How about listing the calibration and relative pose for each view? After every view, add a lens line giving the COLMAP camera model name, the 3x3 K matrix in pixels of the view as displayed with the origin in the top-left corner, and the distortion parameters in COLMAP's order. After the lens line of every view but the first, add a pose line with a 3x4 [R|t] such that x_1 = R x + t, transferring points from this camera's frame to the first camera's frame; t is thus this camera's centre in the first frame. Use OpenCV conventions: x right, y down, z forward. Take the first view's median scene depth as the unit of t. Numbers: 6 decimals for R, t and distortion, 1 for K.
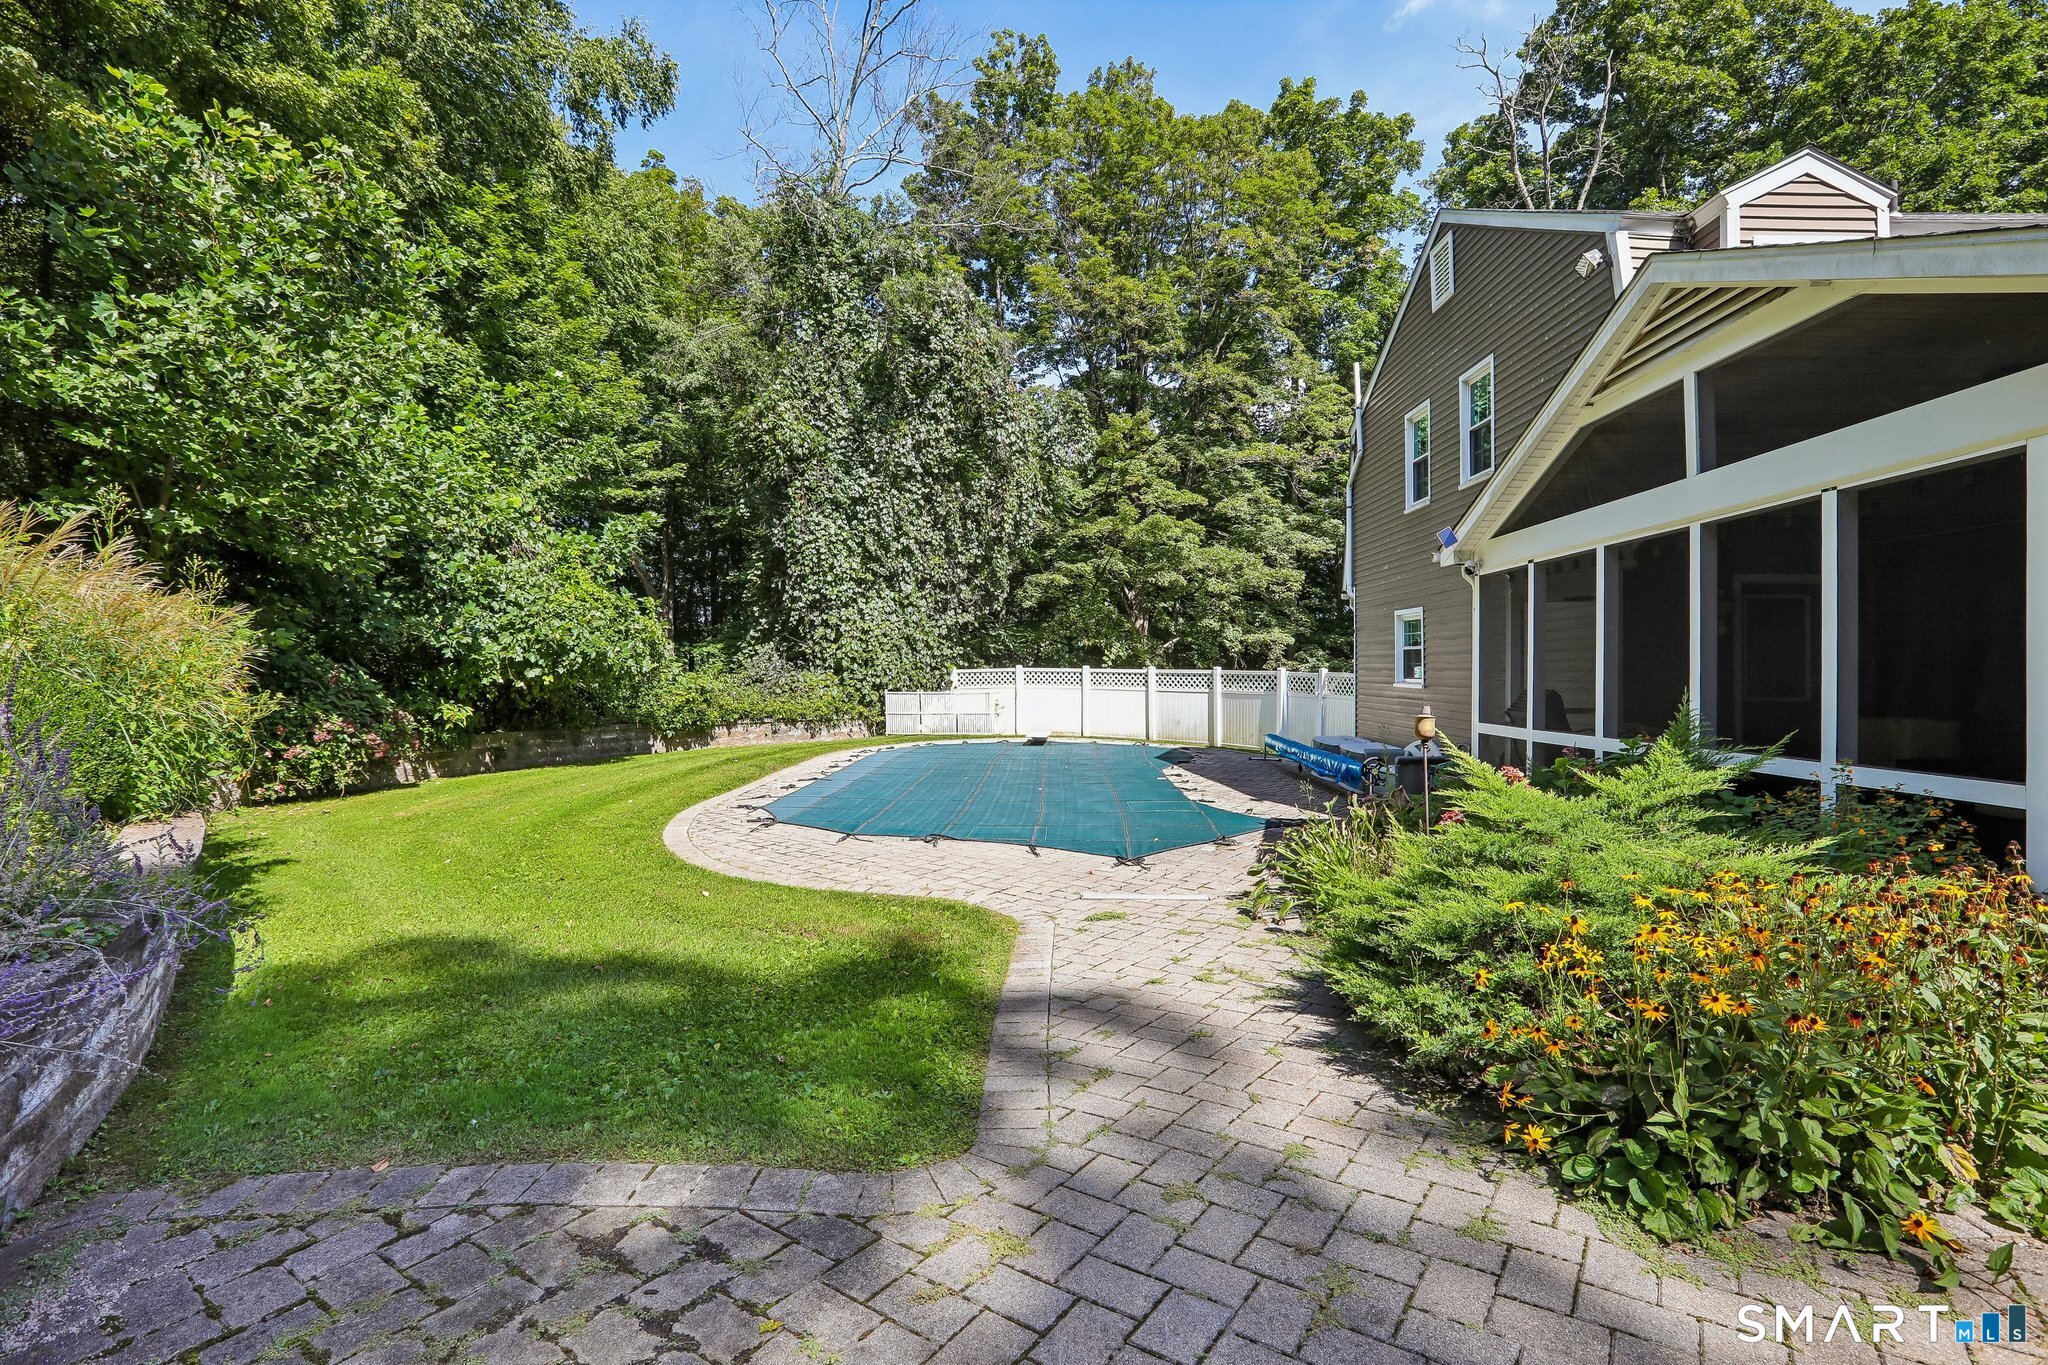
lens RADIAL K [[966.6, 0, 1028.2], [0, 966.6, 643.2], [0, 0, 1]] dist [-0.058716, 0.019441]
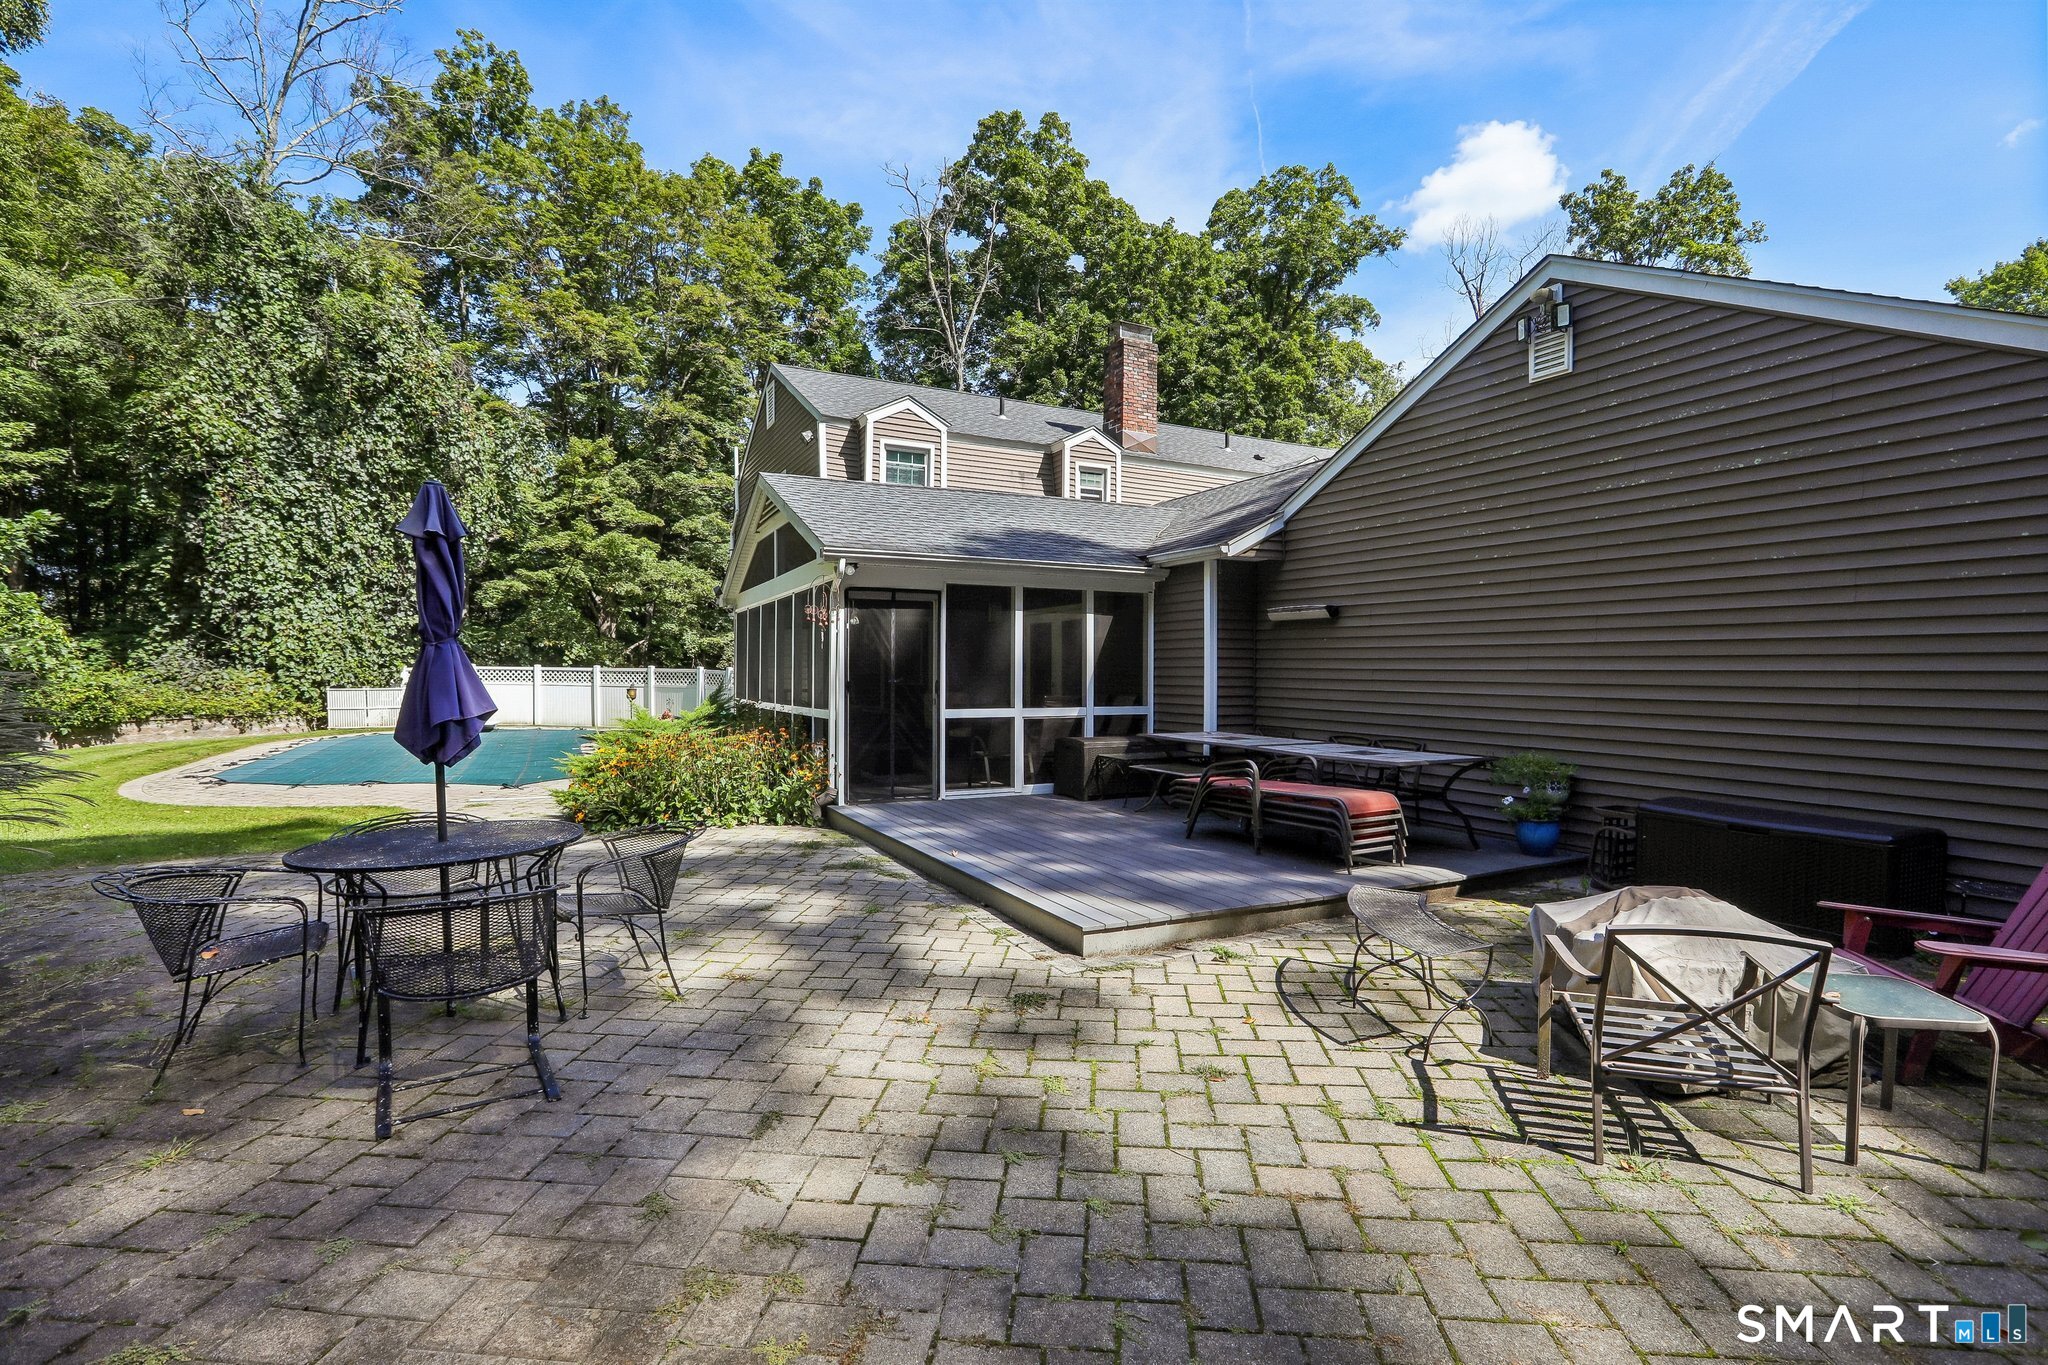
lens RADIAL K [[940.3, 0, 1034.0], [0, 940.3, 675.4], [0, 0, 1]] dist [-0.052763, 0.019373]
pose [[0.872589, -0.002112, 0.488450, 0.034381], [-0.014208, 0.999458, 0.029703, -0.004353], [-0.488248, -0.032859, 0.872086, -0.237344]]
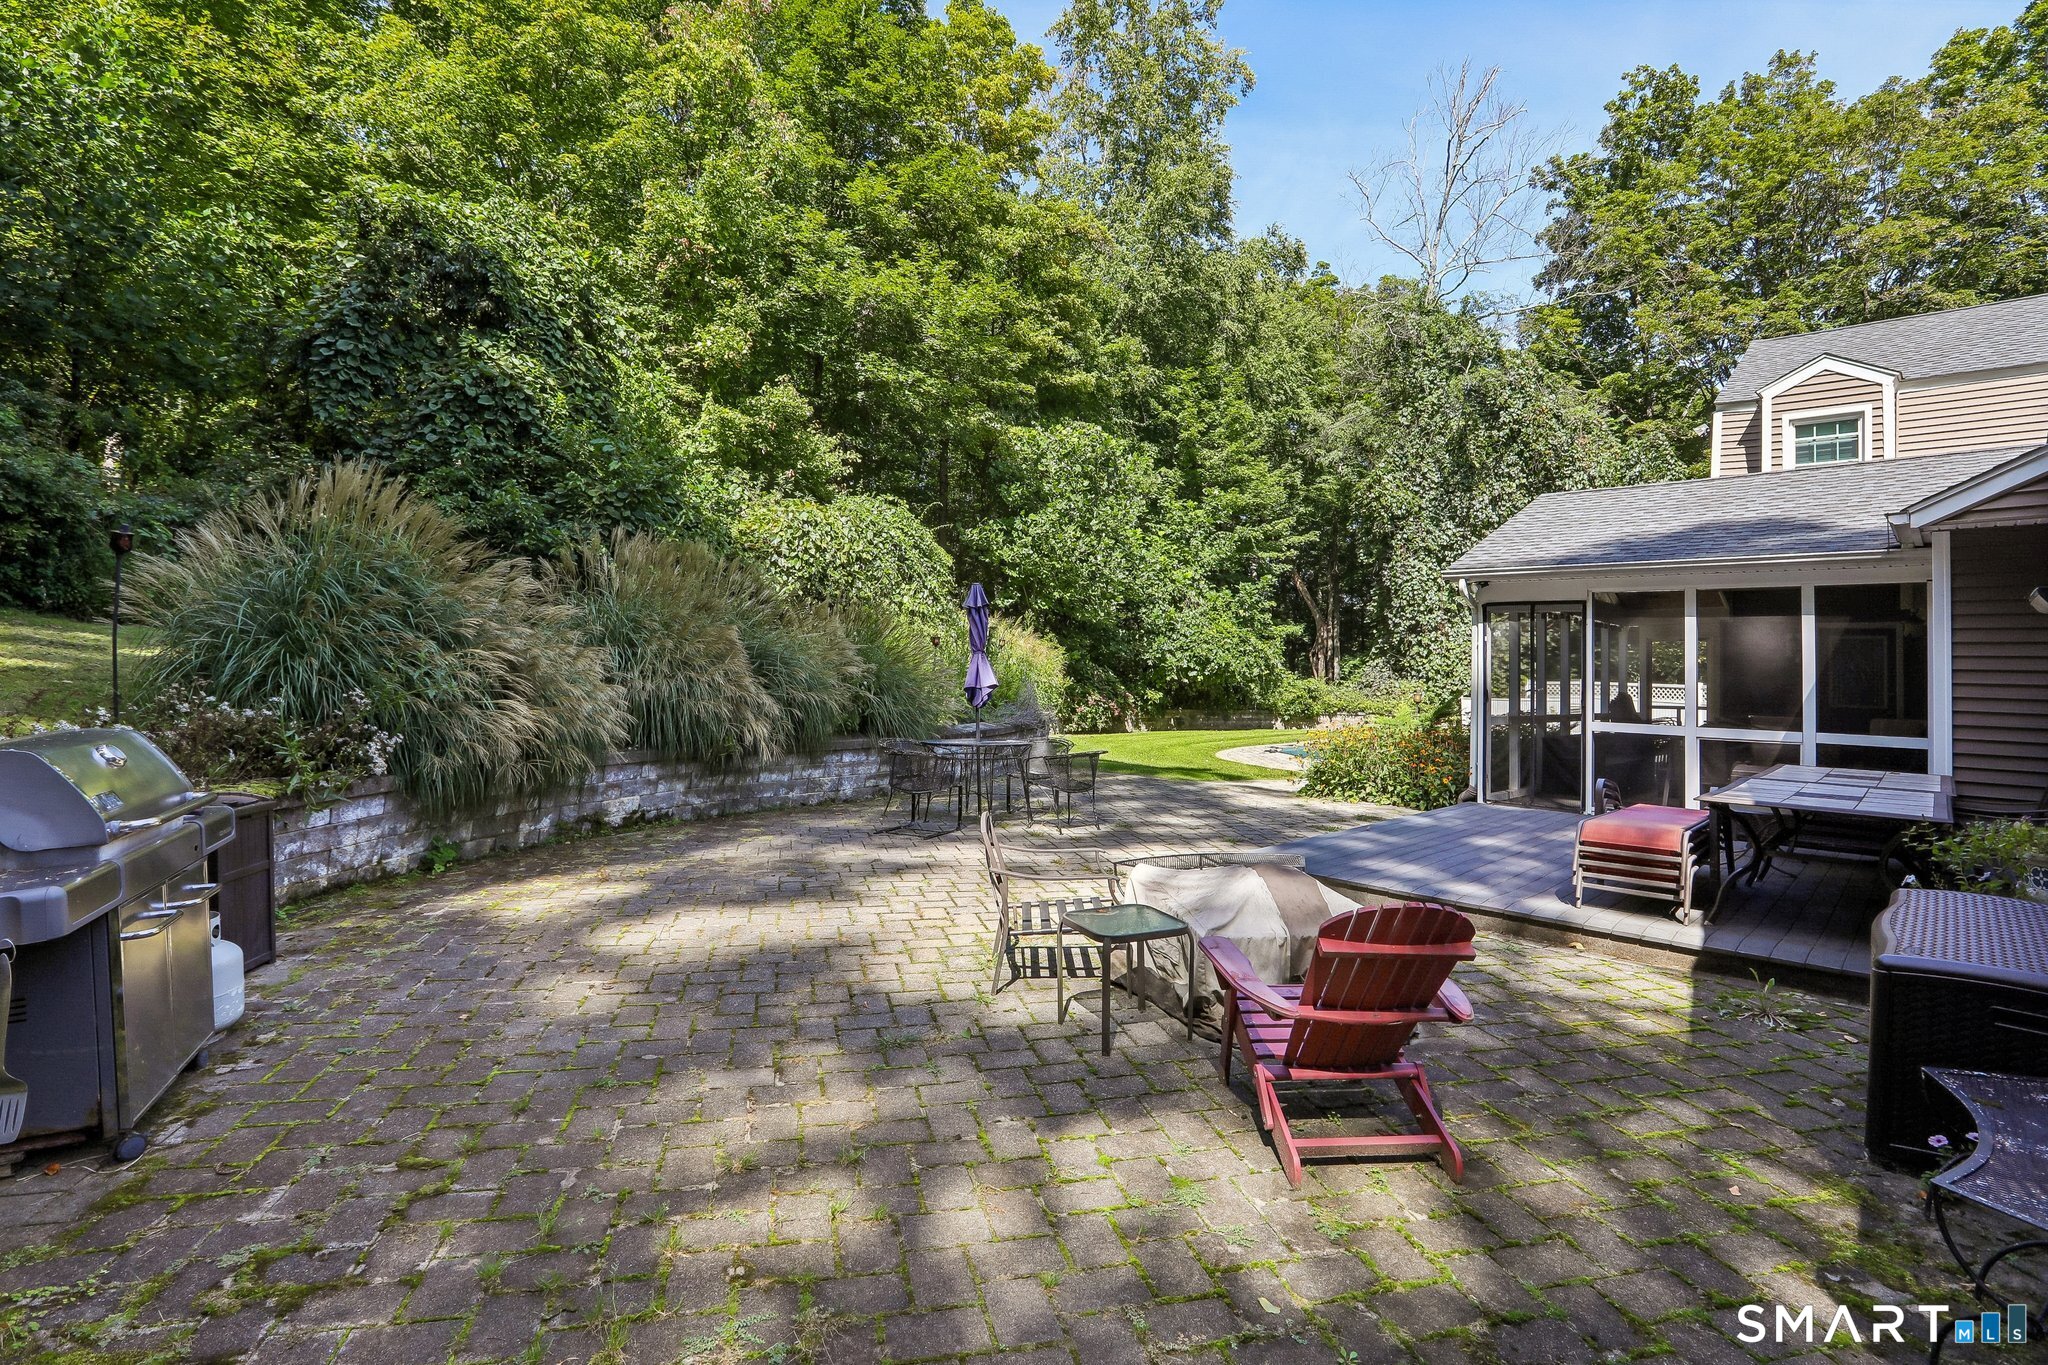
lens RADIAL K [[966.6, 0, 1028.2], [0, 966.6, 643.2], [0, 0, 1]] dist [-0.058716, 0.019441]
pose [[0.744581, 0.000307, -0.667532, 0.255981], [-0.008699, 0.999919, -0.009243, -0.004265], [0.667476, 0.012689, 0.744523, -0.307344]]
